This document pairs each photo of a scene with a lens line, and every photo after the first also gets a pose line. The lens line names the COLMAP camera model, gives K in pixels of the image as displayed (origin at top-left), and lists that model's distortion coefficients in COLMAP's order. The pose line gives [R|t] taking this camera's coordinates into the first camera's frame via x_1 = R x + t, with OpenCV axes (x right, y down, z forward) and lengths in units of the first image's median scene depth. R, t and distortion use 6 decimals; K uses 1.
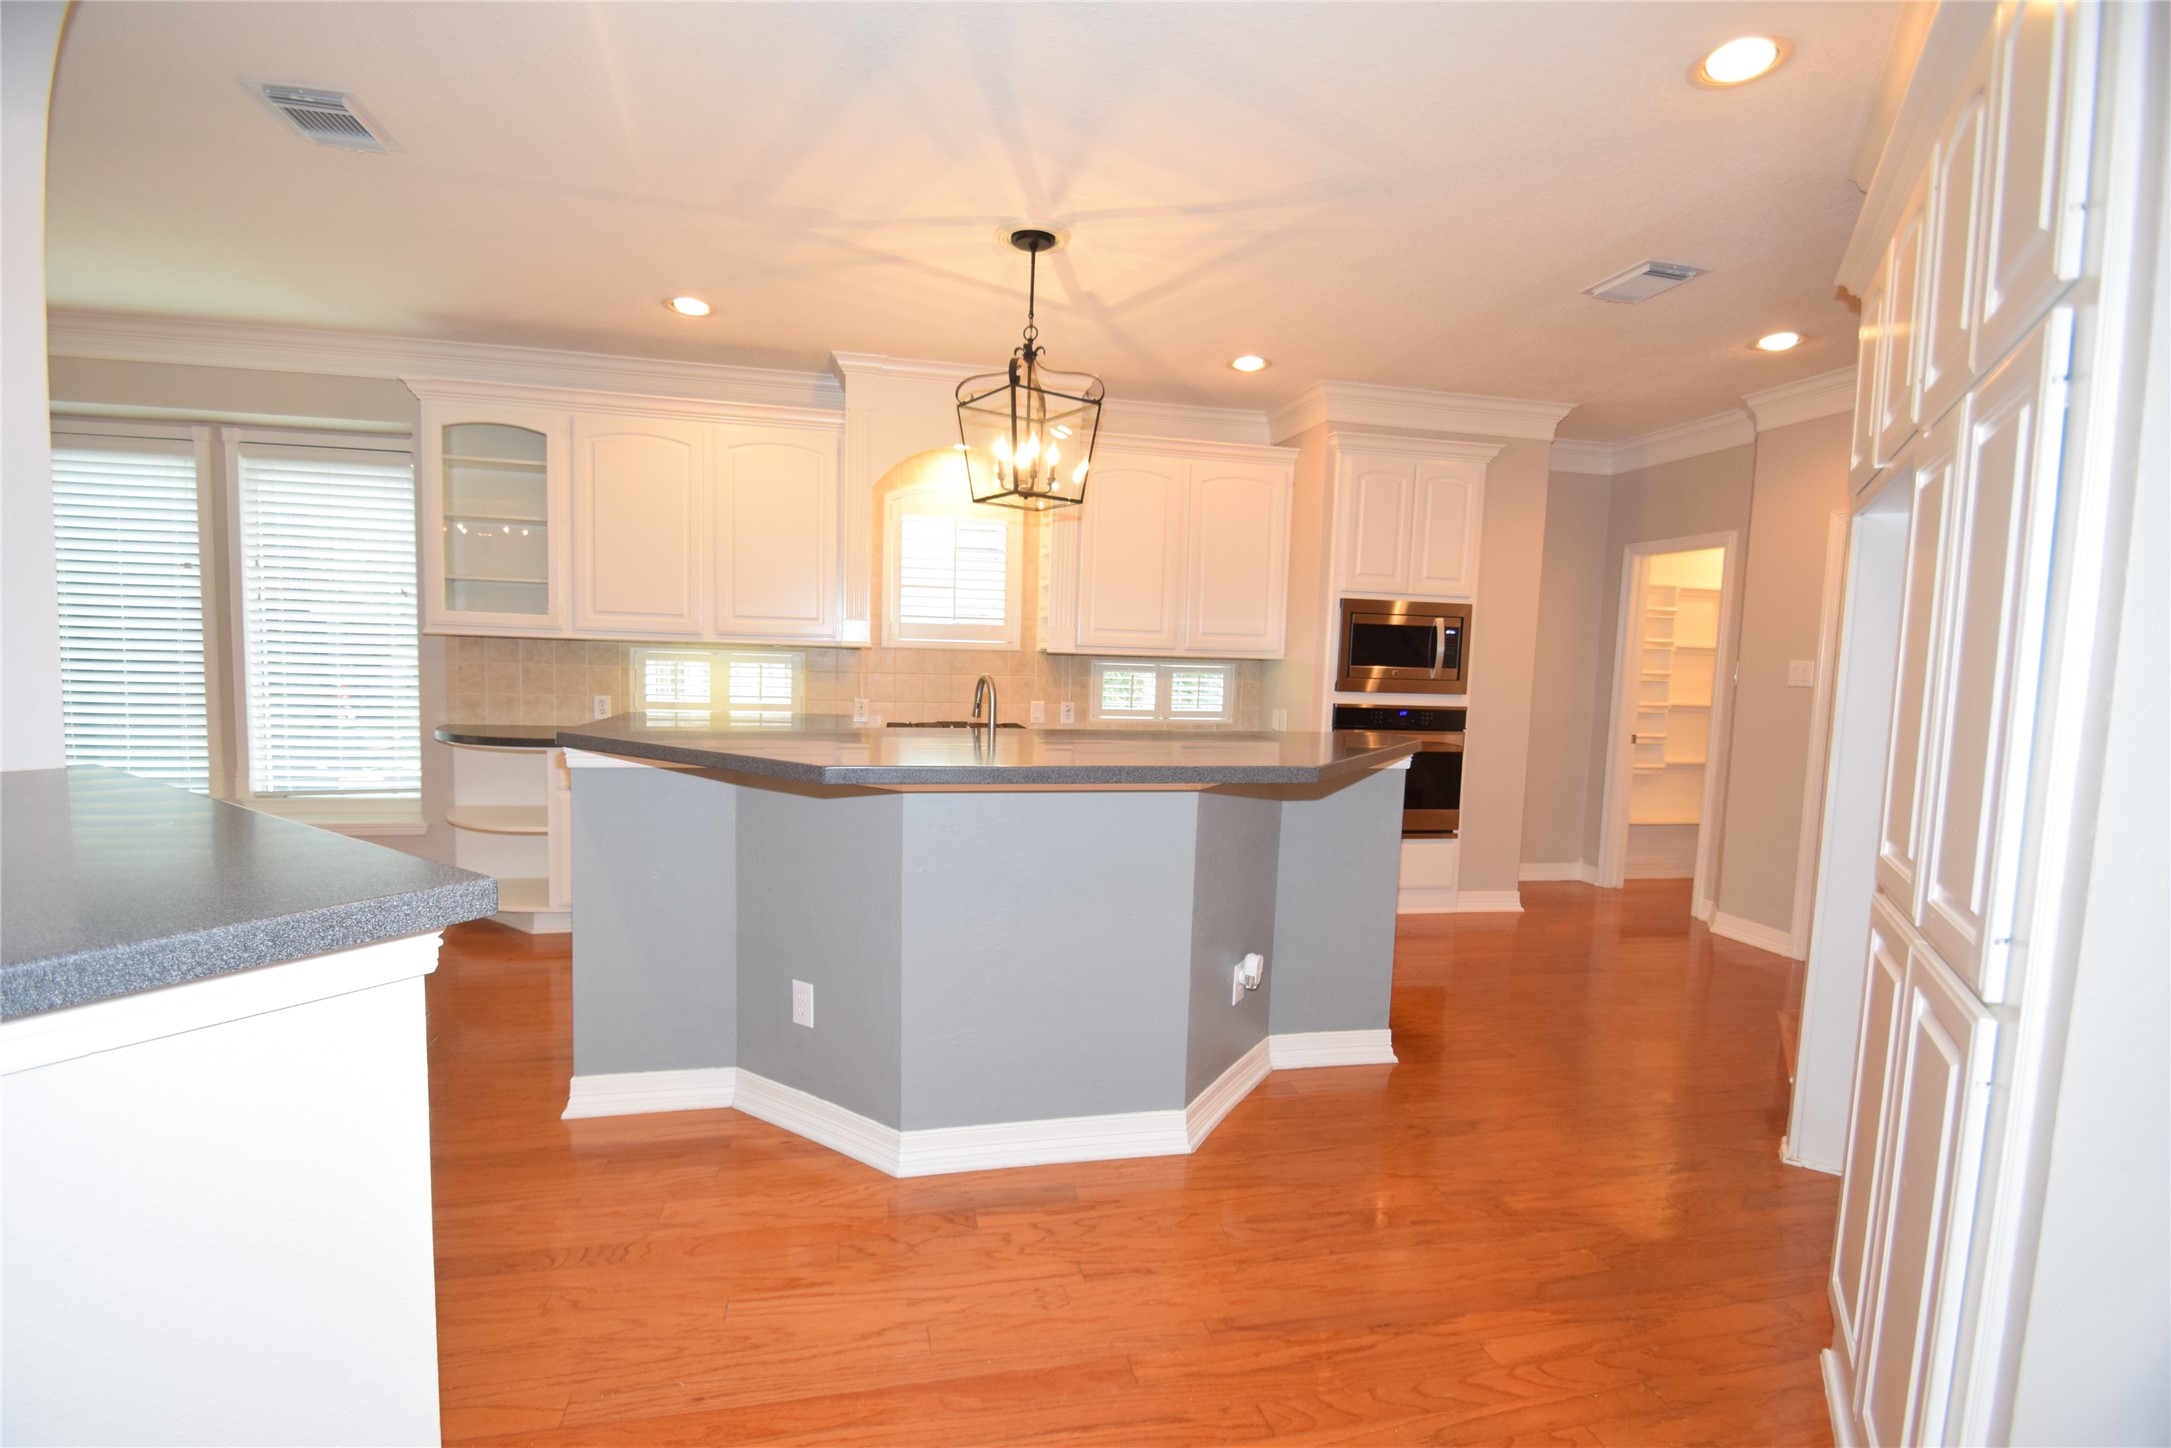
lens RADIAL K [[946.1, 0, 1089.5], [0, 946.1, 734.8], [0, 0, 1]] dist [-0.003830, -0.004770]
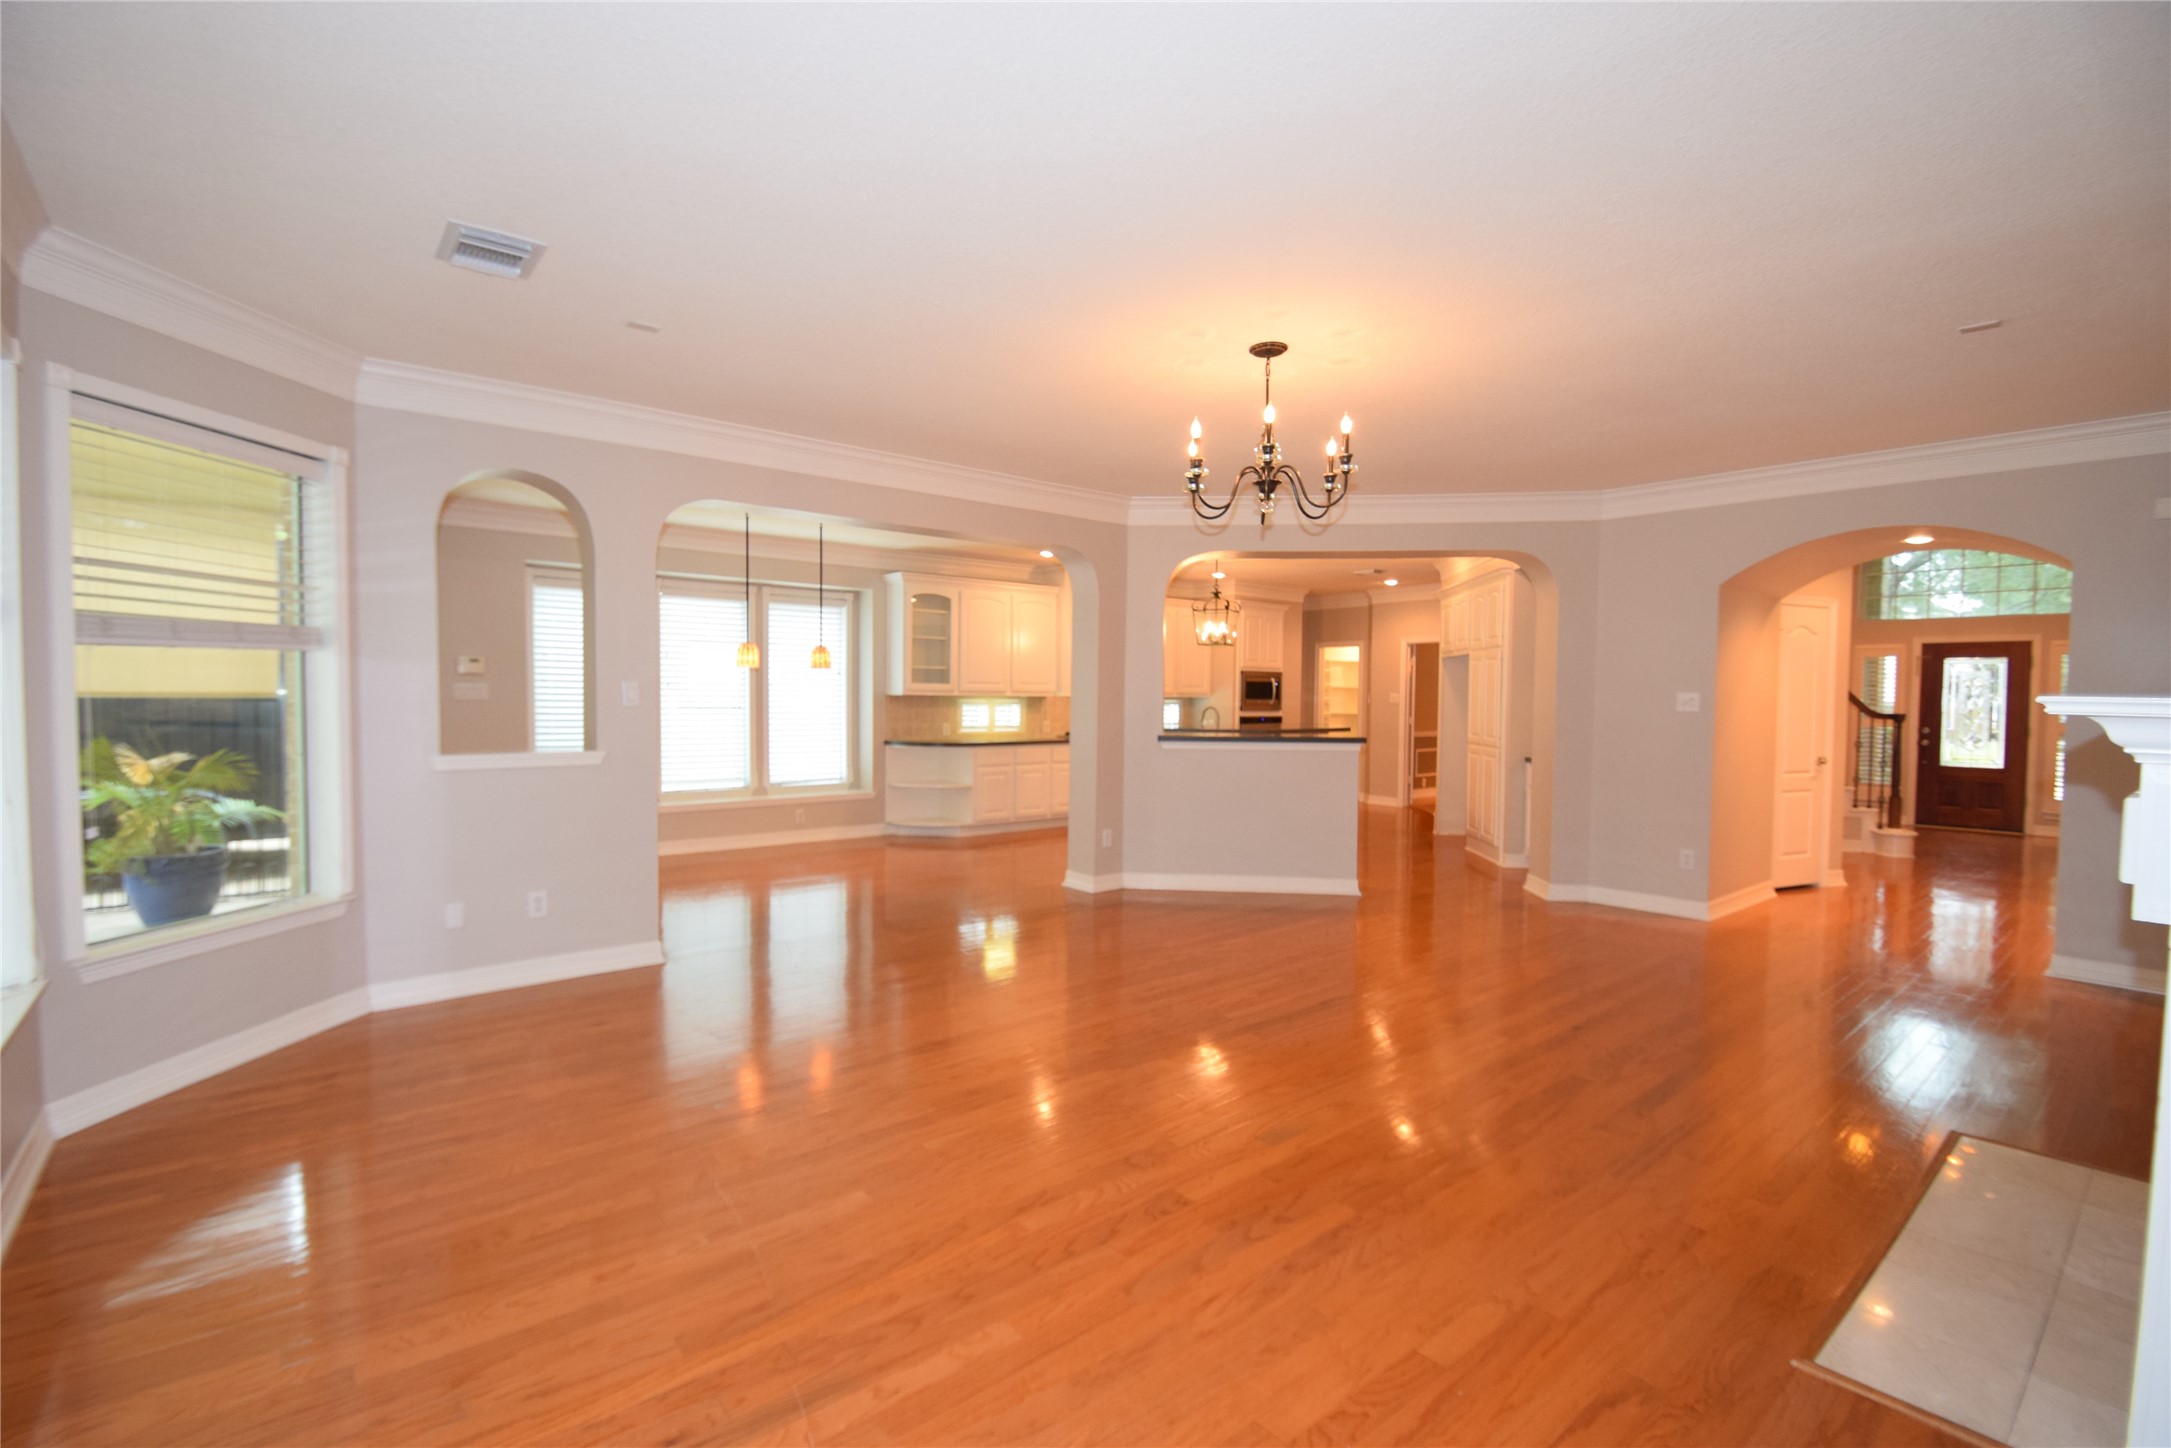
lens RADIAL K [[946.1, 0, 1101.9], [0, 946.1, 728.1], [0, 0, 1]] dist [-0.003830, -0.004770]
pose [[0.884824, -0.036917, 0.464460, -1.118844], [0.051329, 0.998512, -0.018421, 0.021685], [-0.463089, 0.040140, 0.885402, -0.897152]]
